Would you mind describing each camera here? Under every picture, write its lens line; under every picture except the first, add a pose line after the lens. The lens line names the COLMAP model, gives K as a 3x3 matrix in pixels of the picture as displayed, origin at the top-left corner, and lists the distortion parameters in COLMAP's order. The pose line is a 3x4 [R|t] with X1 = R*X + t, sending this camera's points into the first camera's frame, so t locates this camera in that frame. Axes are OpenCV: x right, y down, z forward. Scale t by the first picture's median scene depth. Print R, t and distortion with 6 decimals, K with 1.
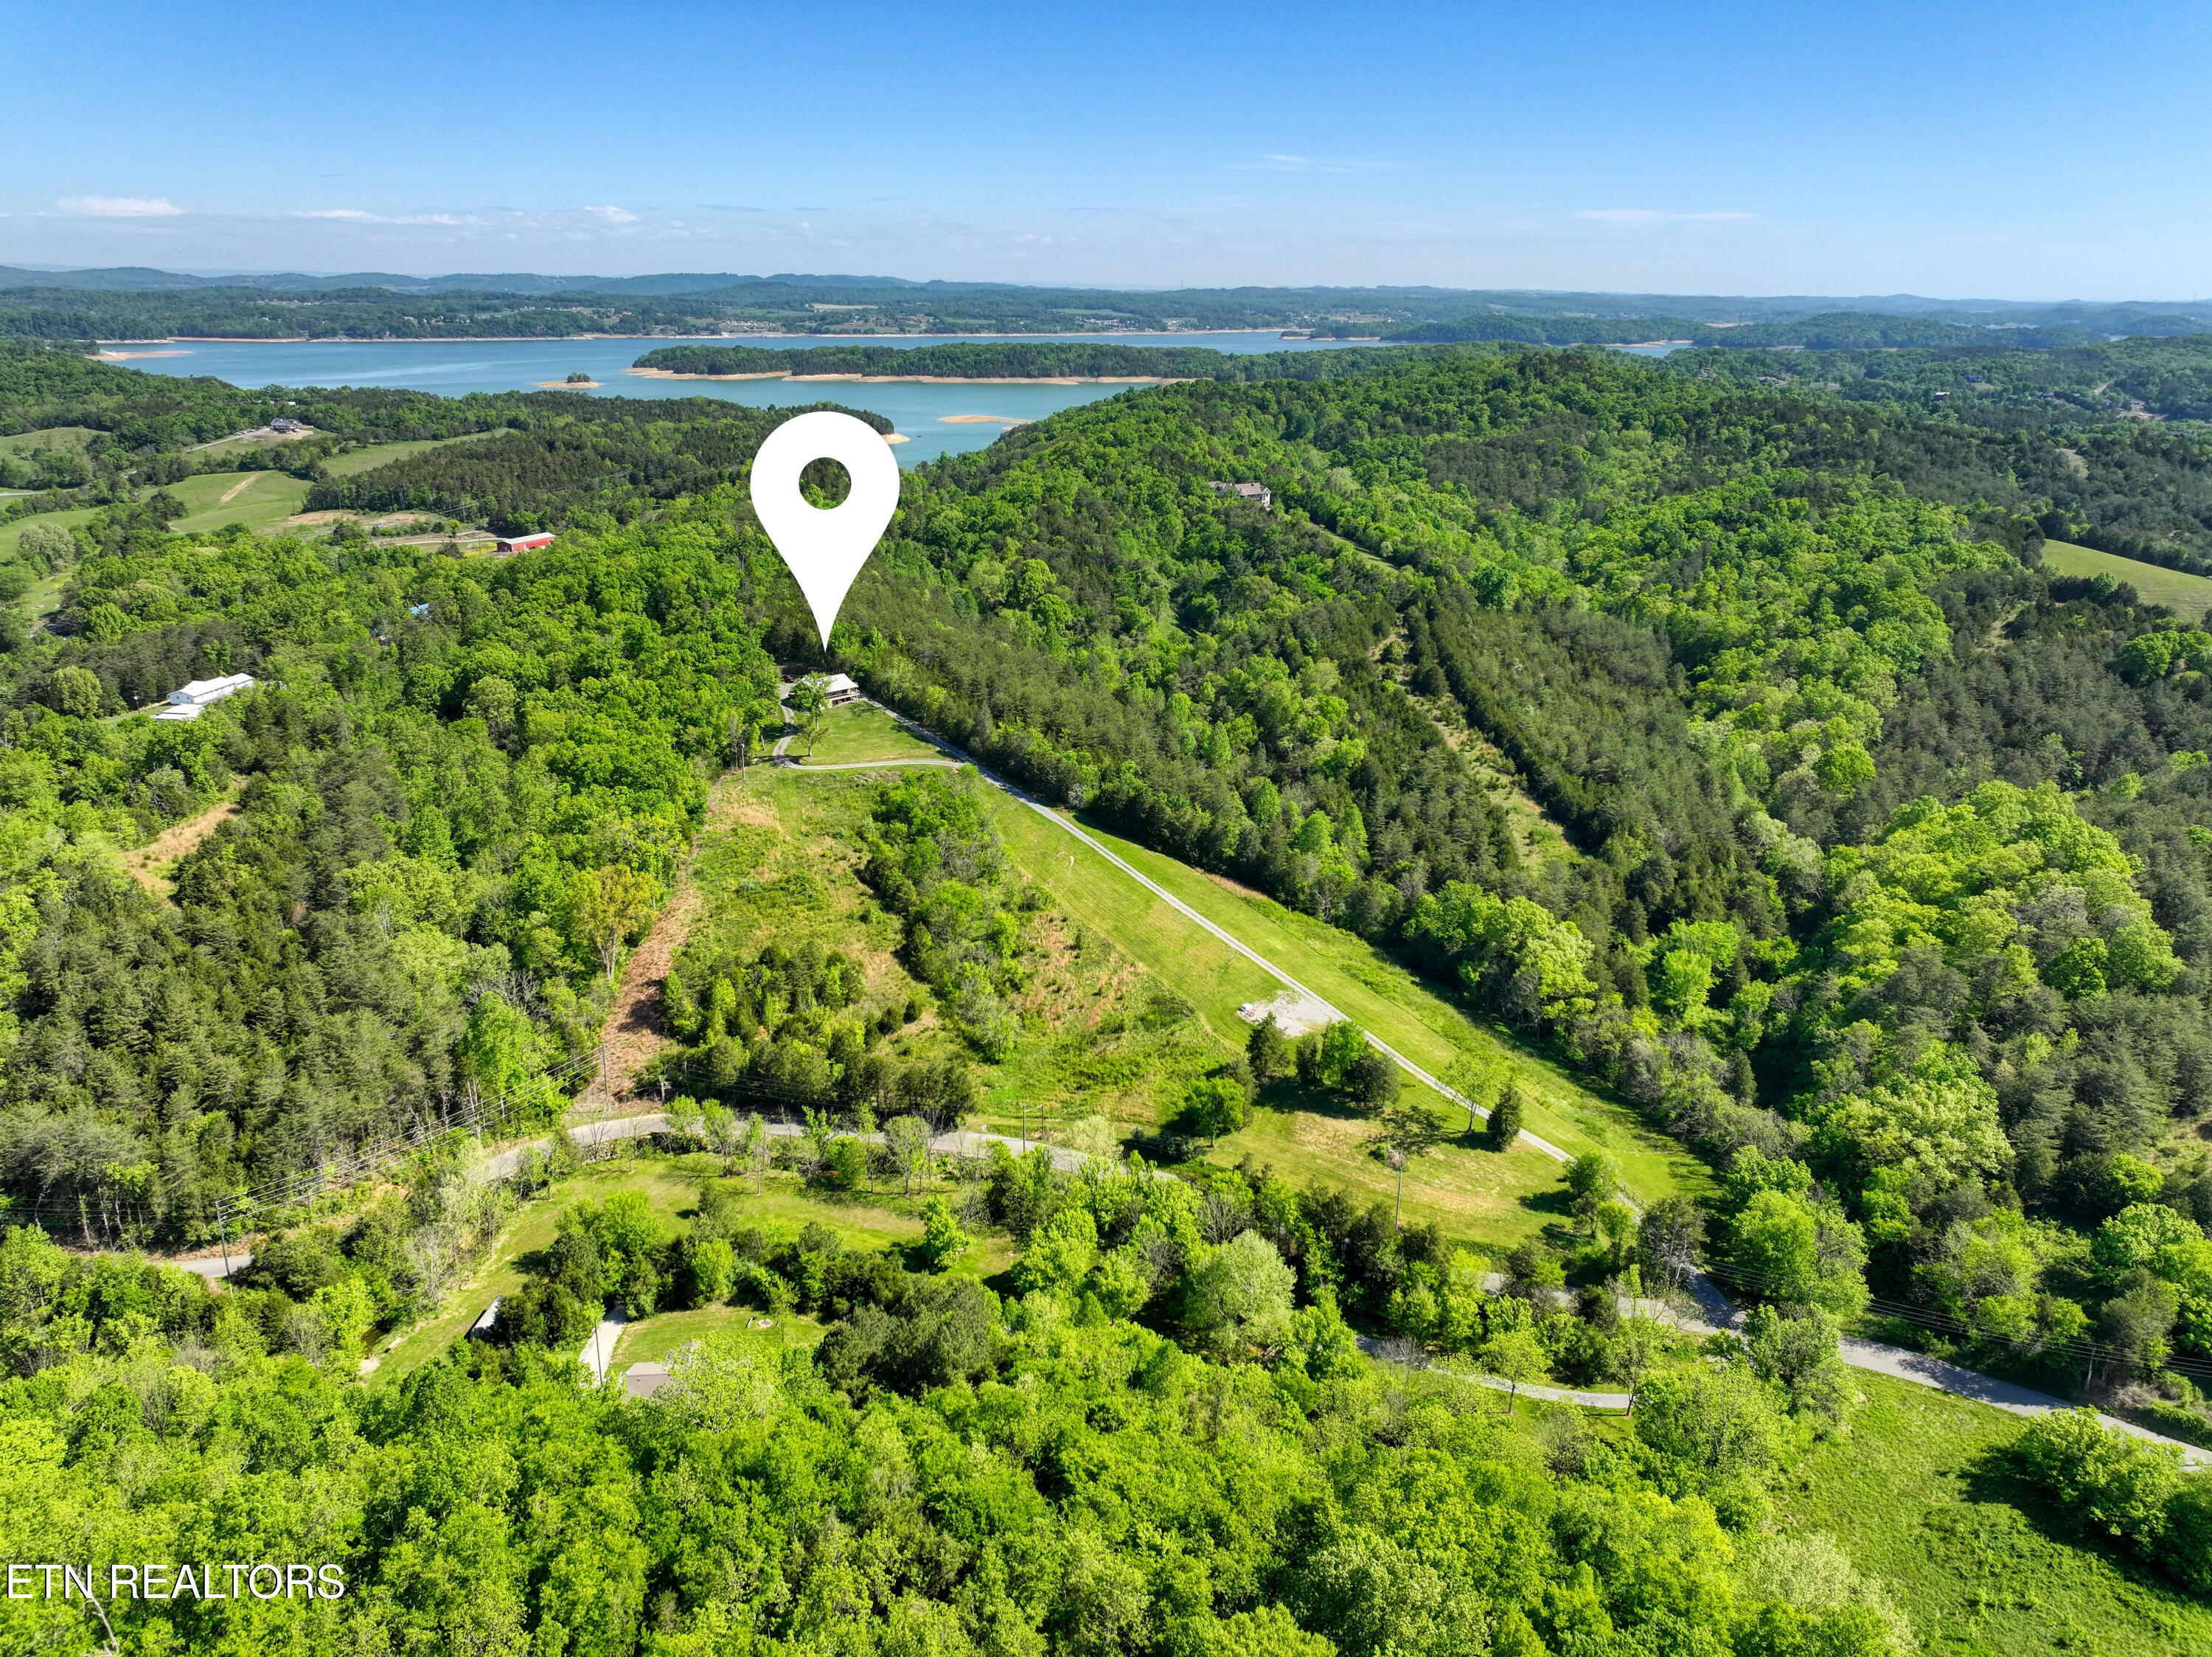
lens RADIAL K [[1542.8, 0, 1115.2], [0, 1542.8, 829.2], [0, 0, 1]] dist [0.003176, 0.017467]
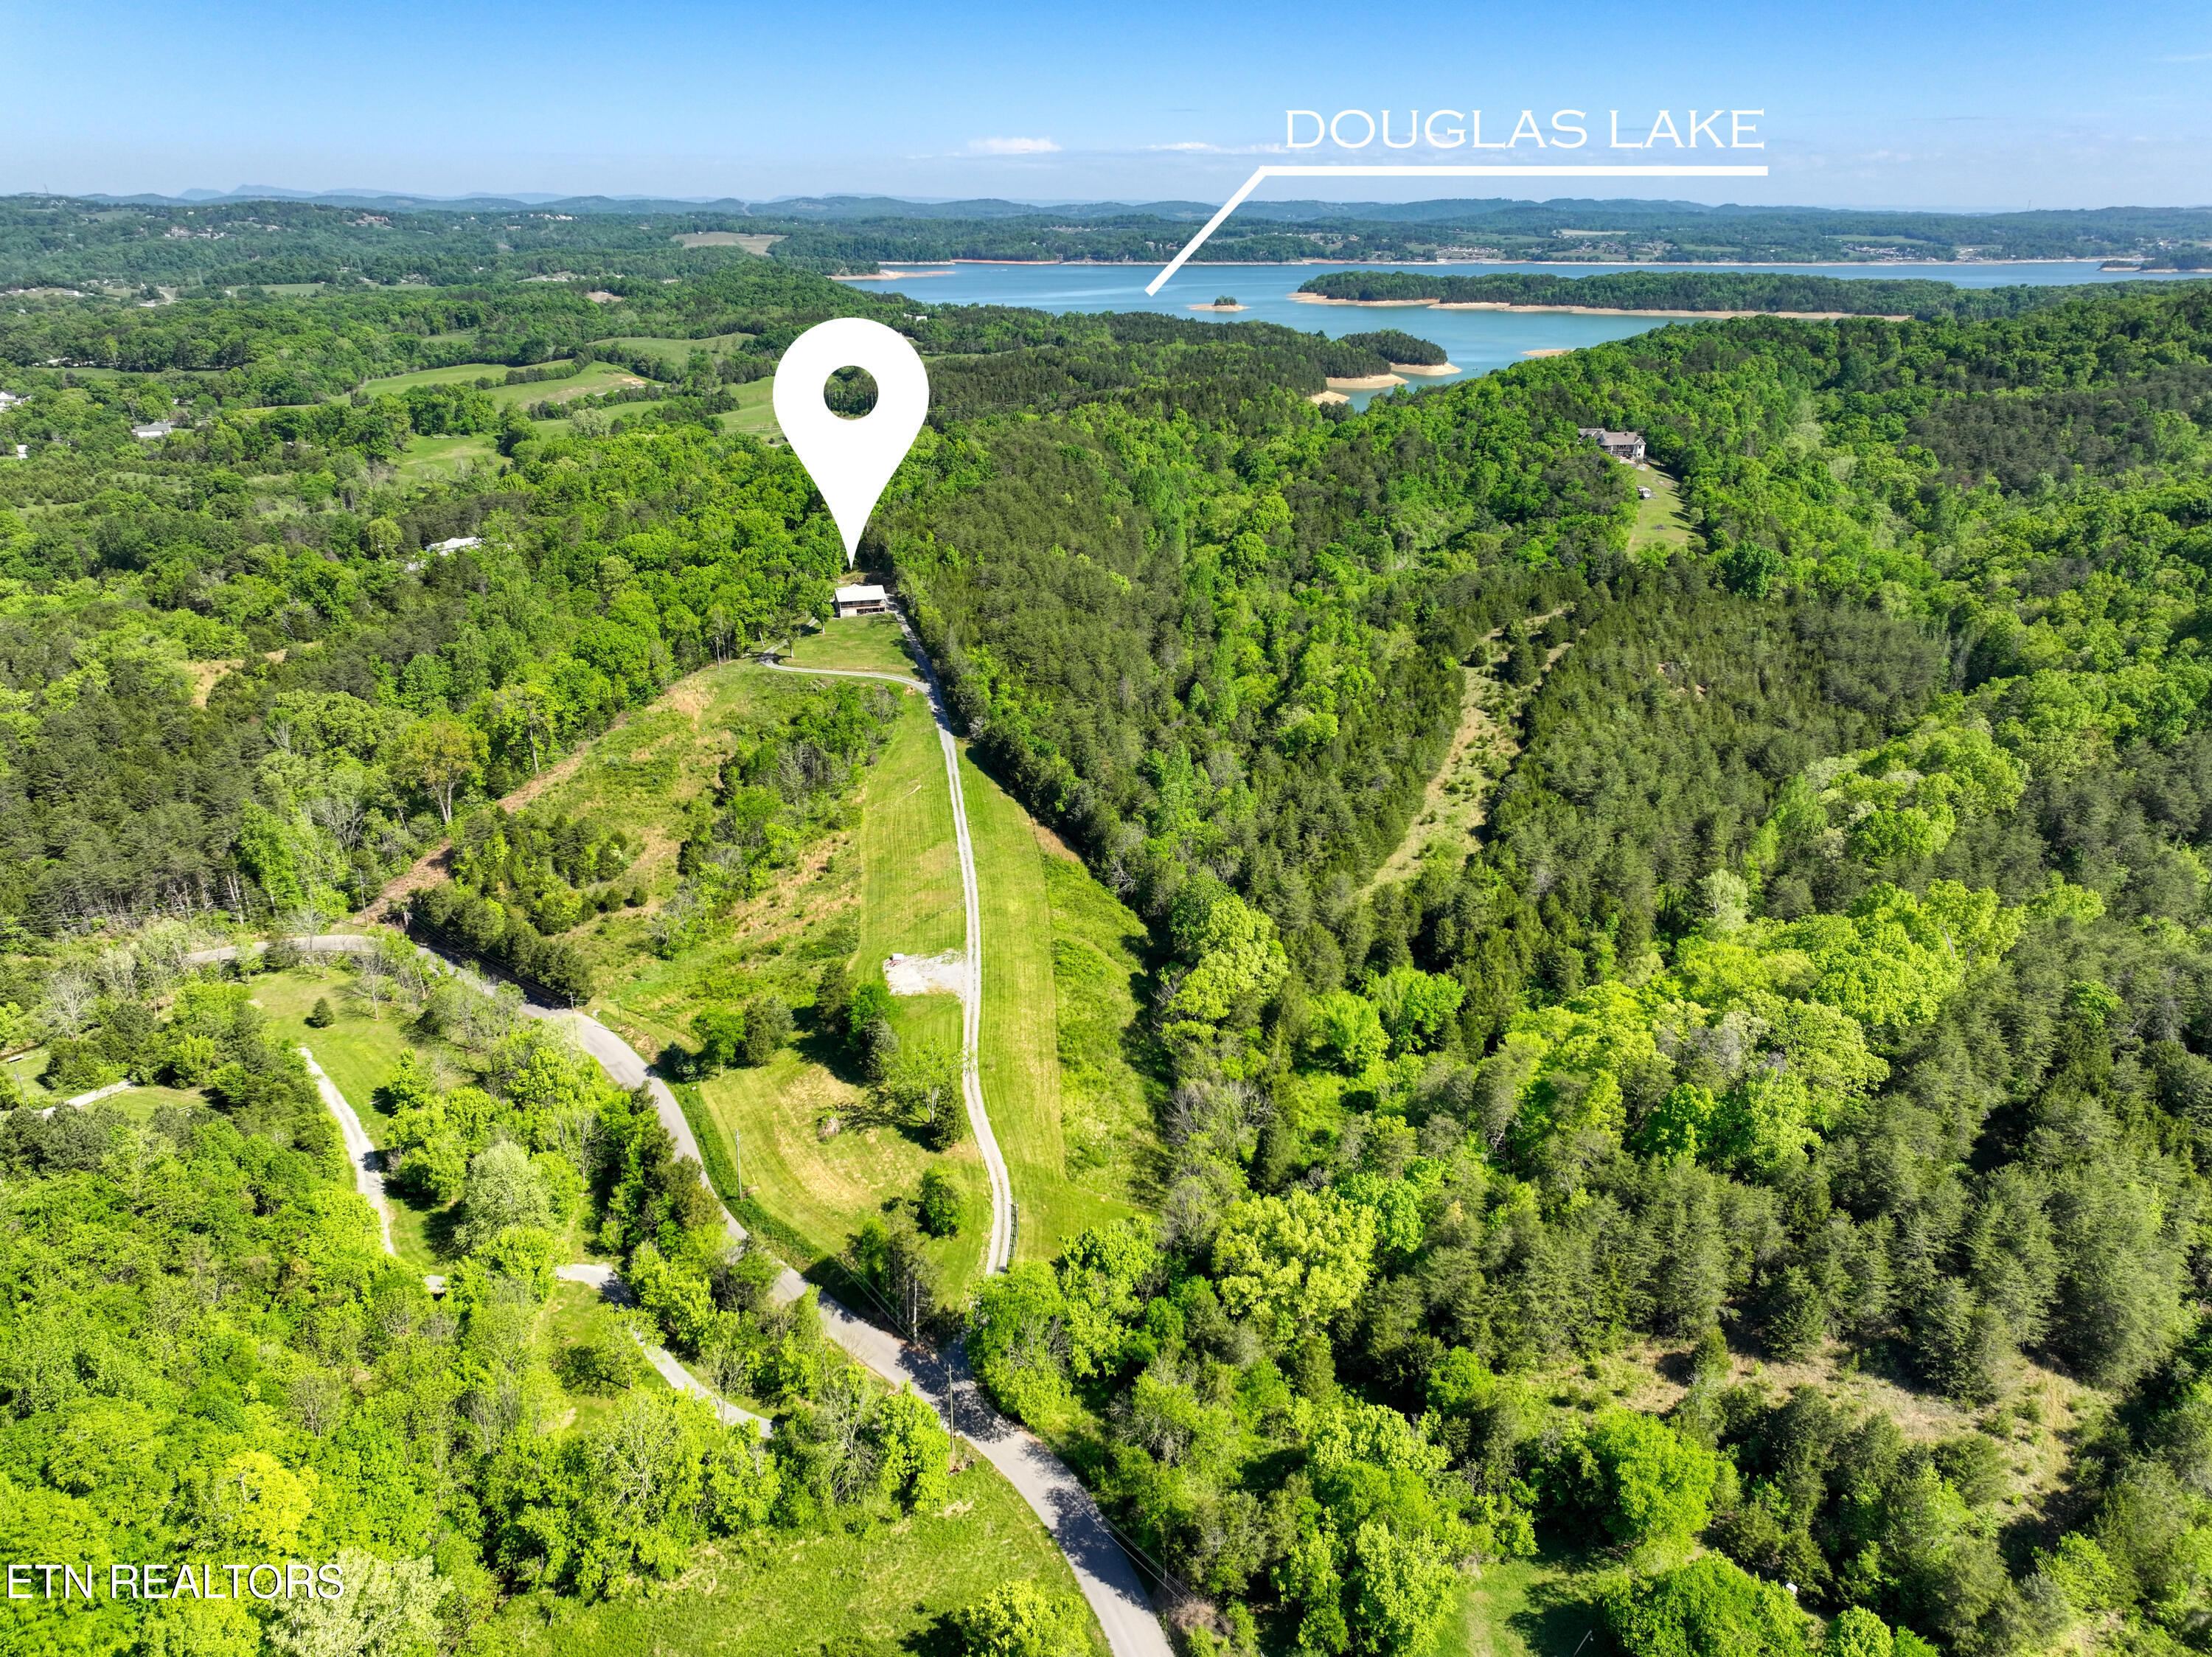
lens RADIAL K [[1542.8, 0, 1115.2], [0, 1542.8, 829.2], [0, 0, 1]] dist [0.003176, 0.017467]
pose [[0.888789, 0.168478, -0.426226, 0.084481], [-0.150462, 0.985700, 0.075875, -0.008085], [0.432915, -0.003306, 0.901429, 0.025878]]
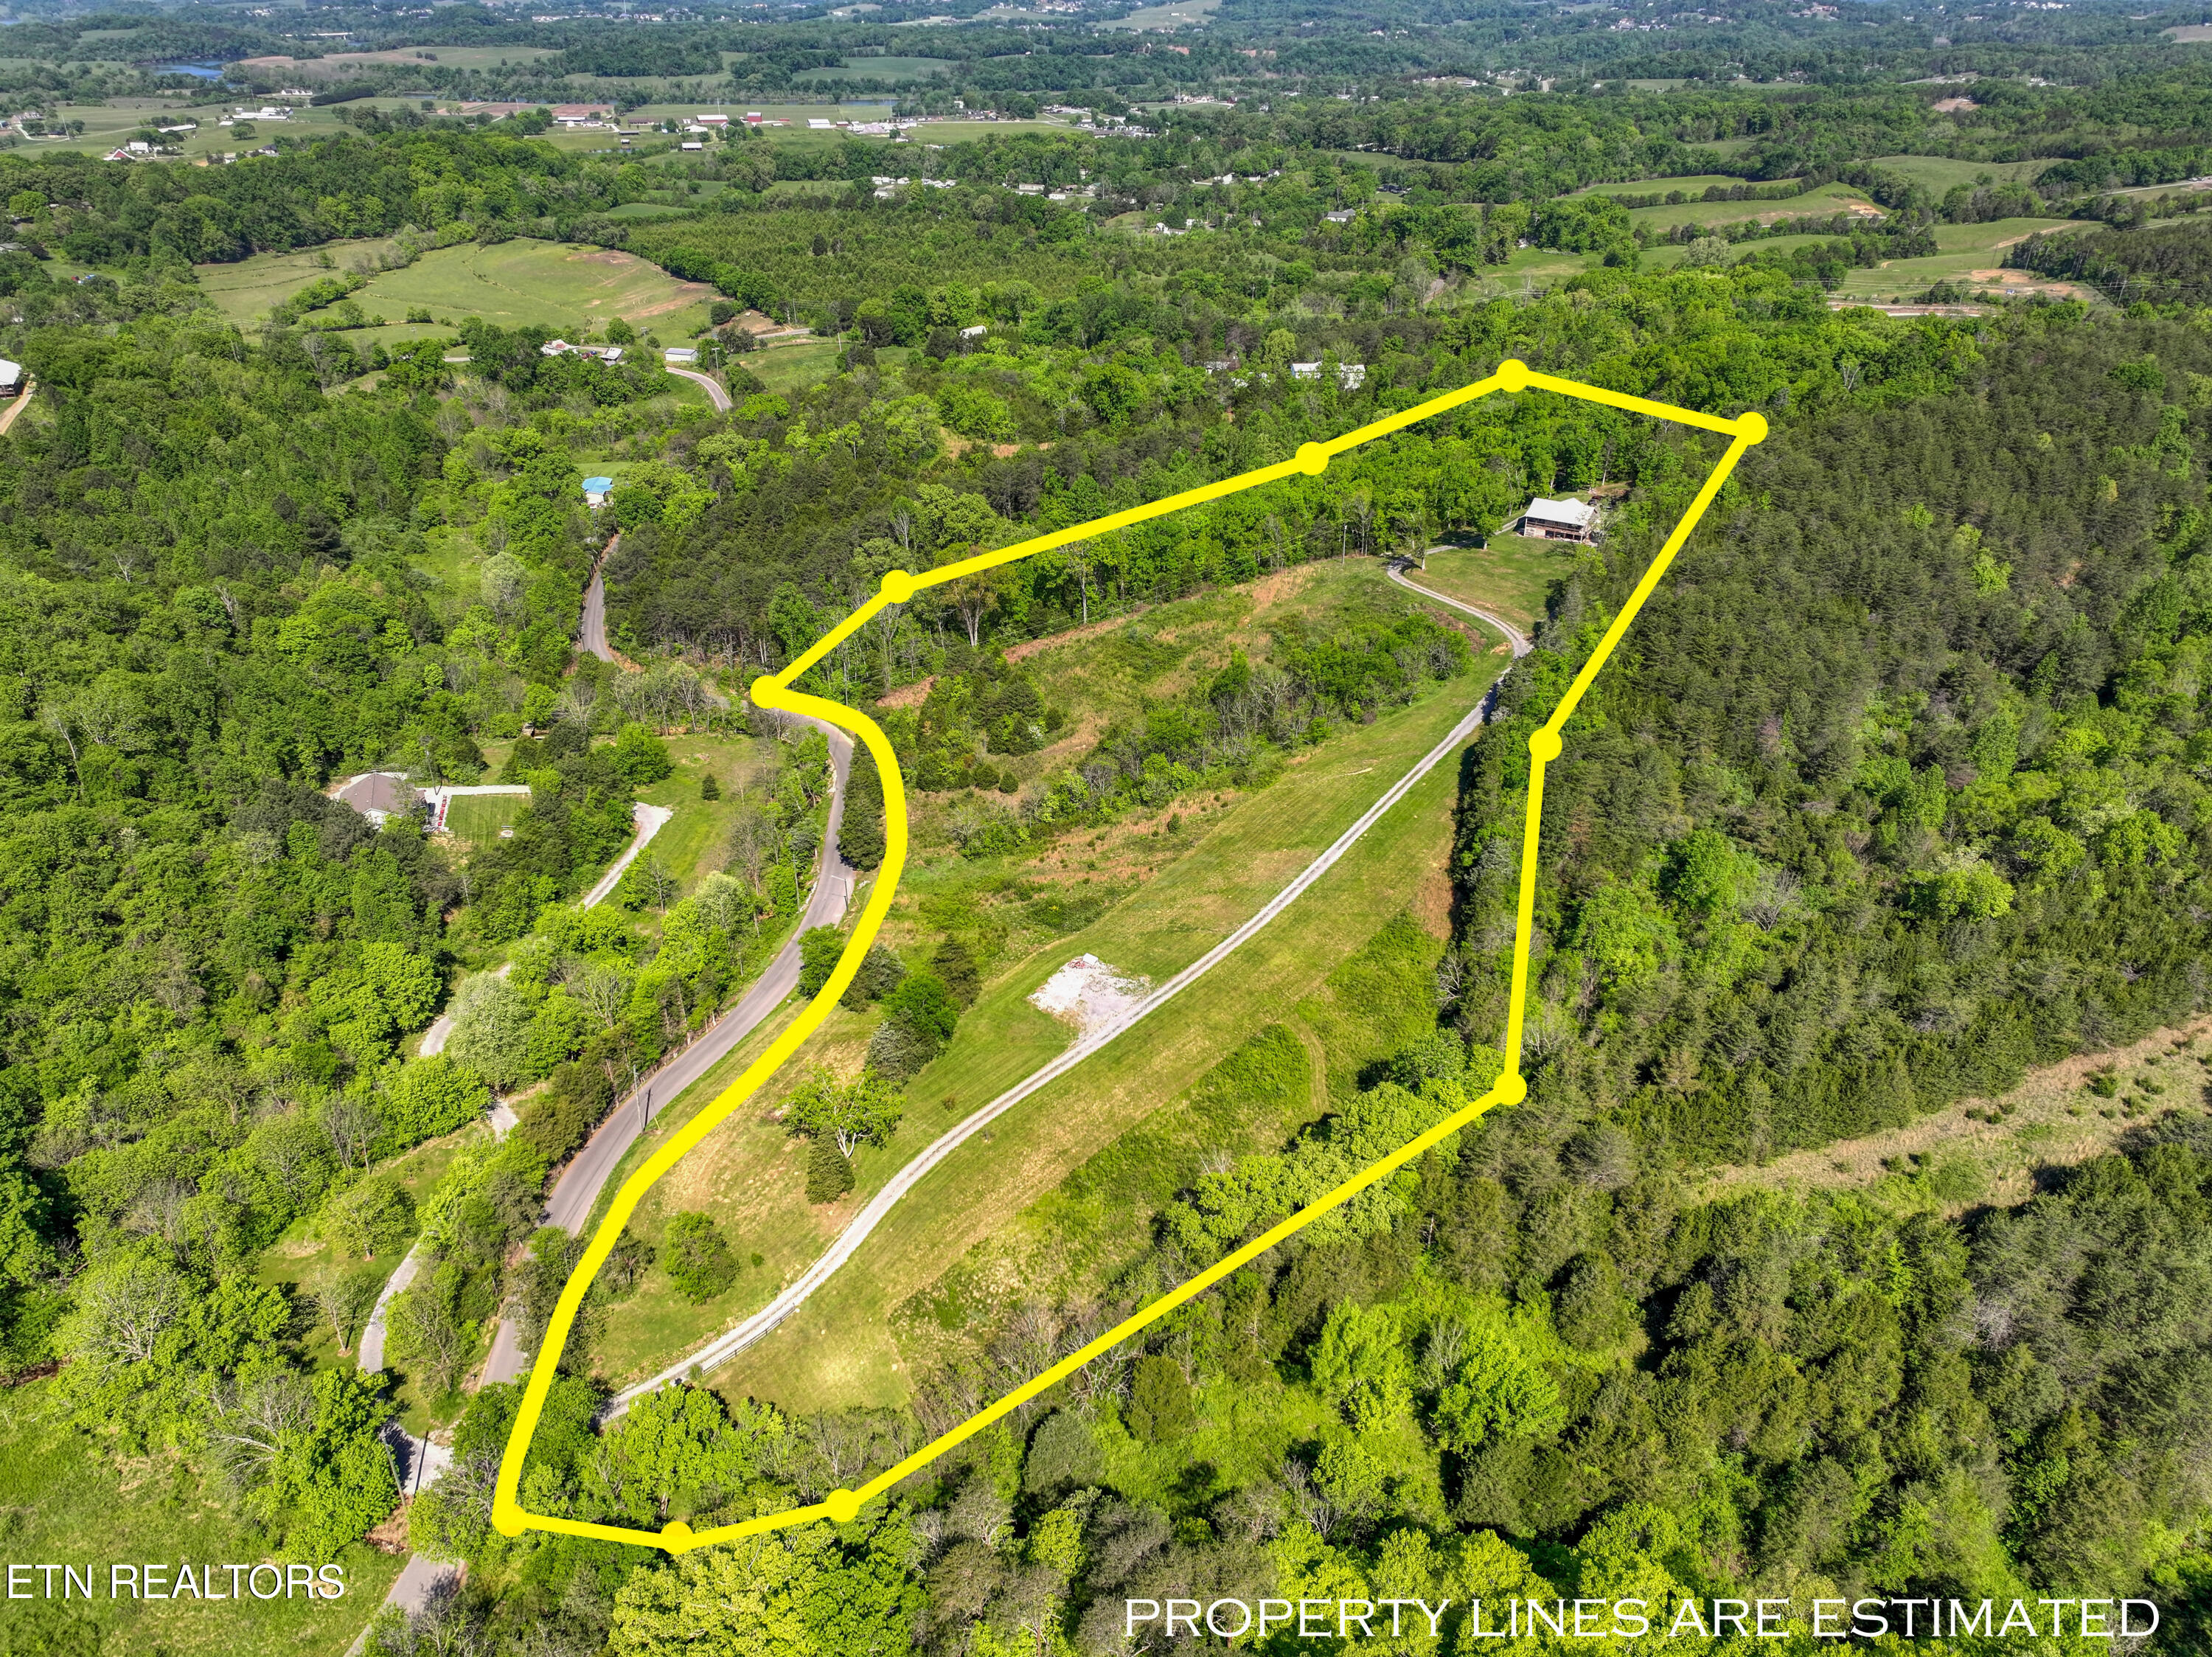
lens RADIAL K [[1542.8, 0, 1115.2], [0, 1542.8, 829.2], [0, 0, 1]] dist [0.003176, 0.017467]
pose [[0.263040, 0.457462, -0.849434, 0.101631], [-0.326635, 0.870671, 0.367752, -0.033084], [0.907810, 0.180722, 0.378444, 0.097267]]
